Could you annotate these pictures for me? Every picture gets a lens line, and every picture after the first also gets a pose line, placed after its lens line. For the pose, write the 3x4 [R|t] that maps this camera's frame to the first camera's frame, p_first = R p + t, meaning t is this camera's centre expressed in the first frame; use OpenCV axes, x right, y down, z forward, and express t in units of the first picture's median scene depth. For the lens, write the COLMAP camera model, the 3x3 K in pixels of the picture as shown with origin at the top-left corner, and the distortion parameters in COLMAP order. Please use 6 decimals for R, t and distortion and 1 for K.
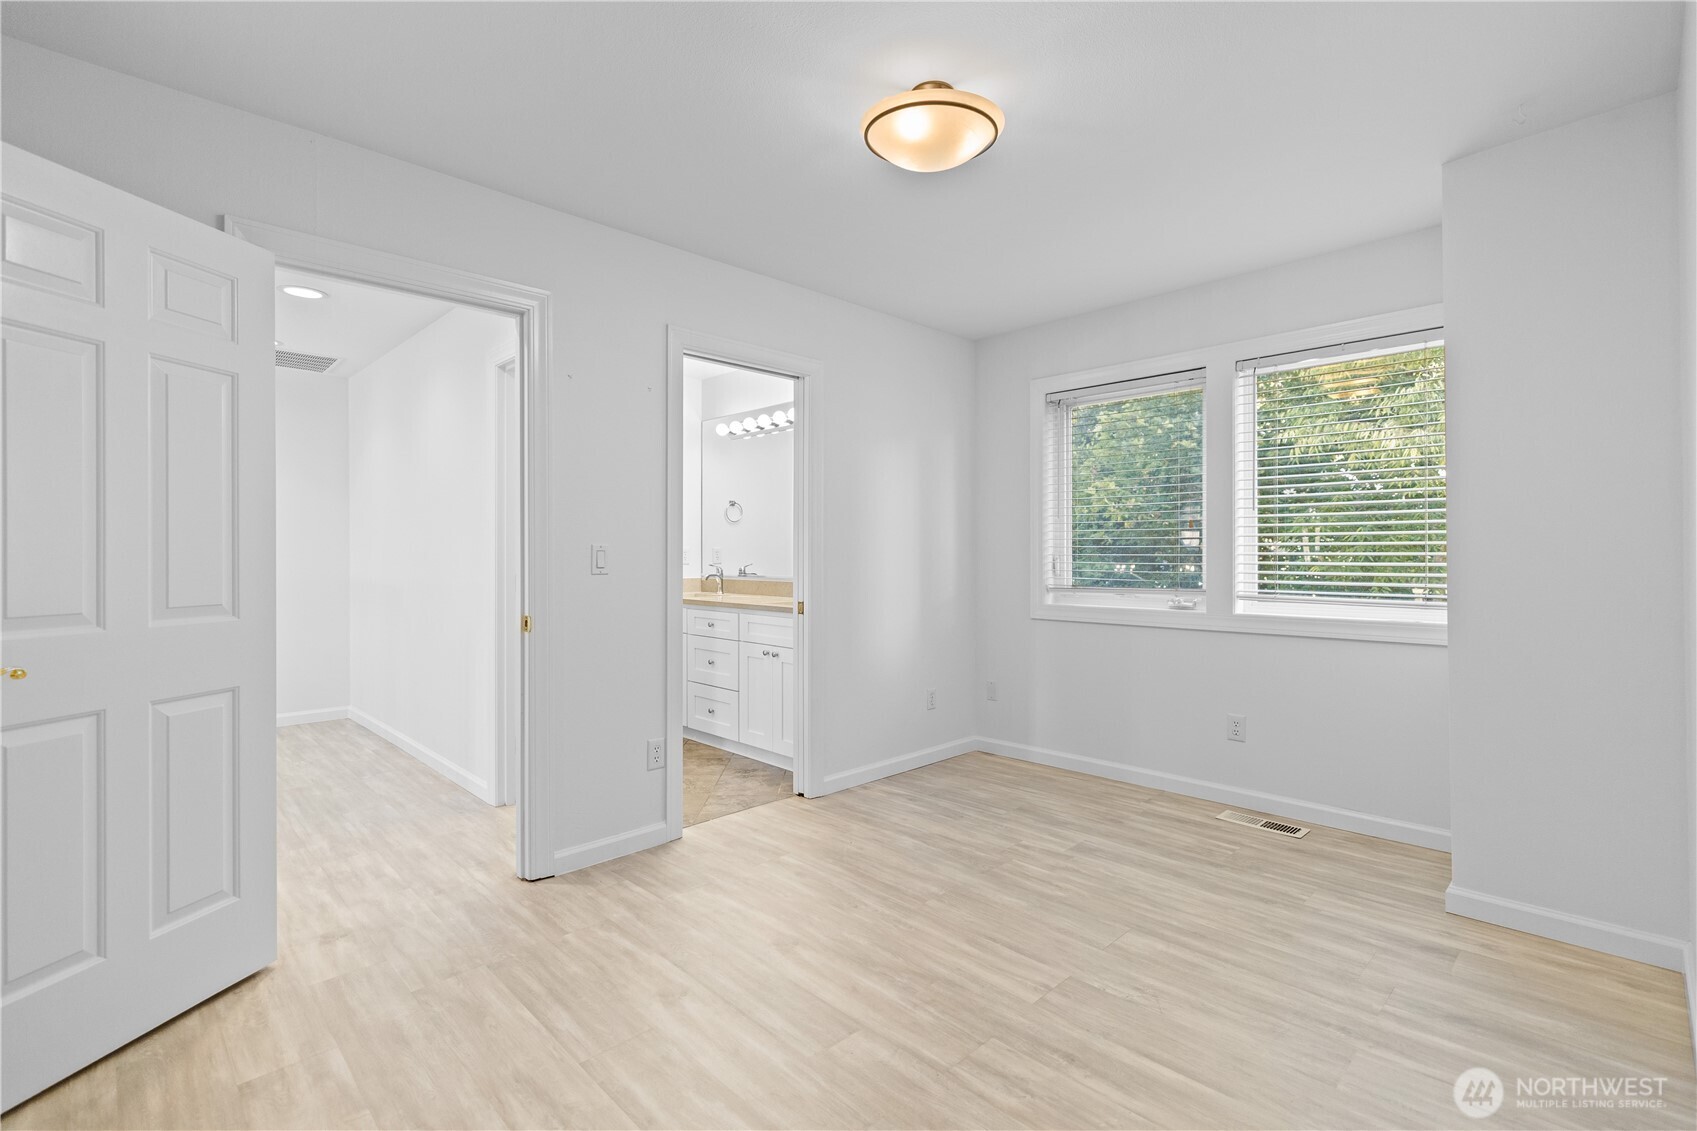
lens RADIAL K [[764.4, 0, 851.8], [0, 764.4, 561.1], [0, 0, 1]] dist [0.003826, 0.000400]
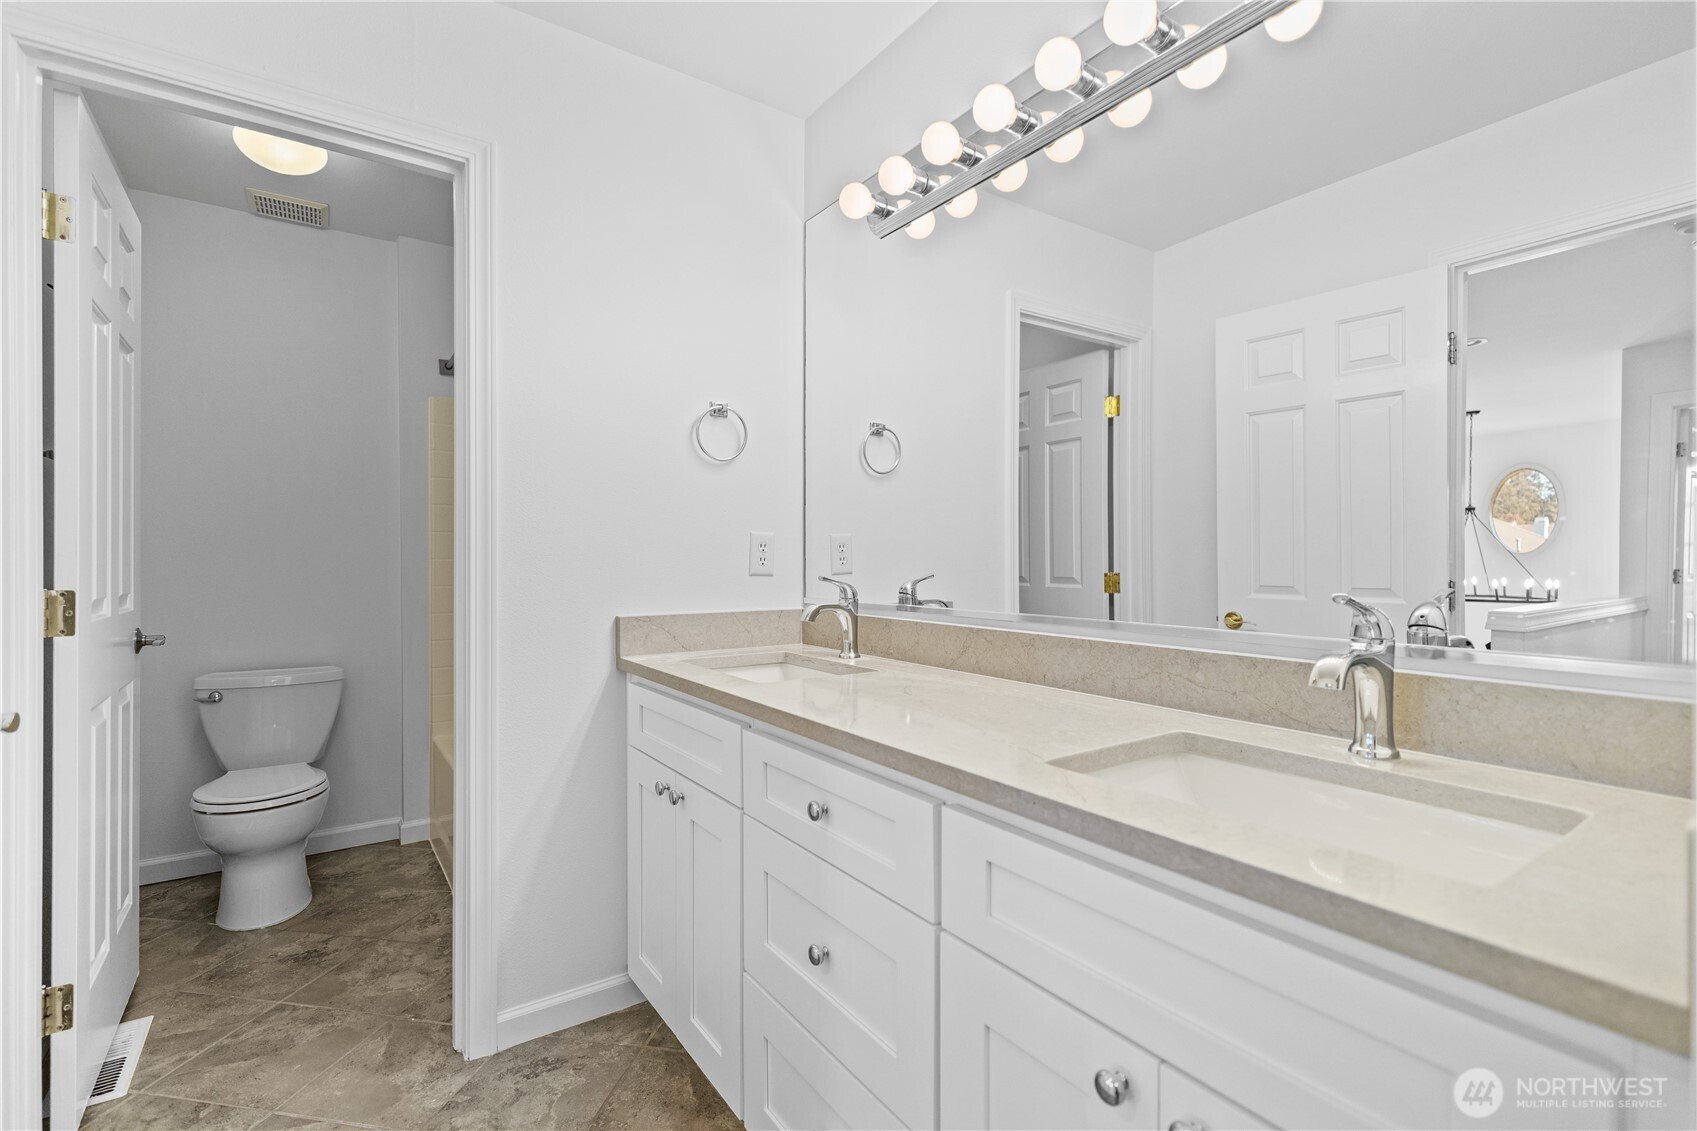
lens RADIAL K [[764.4, 0, 846.1], [0, 764.4, 561.0], [0, 0, 1]] dist [0.003826, 0.000400]
pose [[0.985805, -0.002138, -0.167880, -0.248556], [0.001219, 0.999984, -0.005577, -0.003140], [0.167889, 0.005293, 0.985792, 1.408545]]
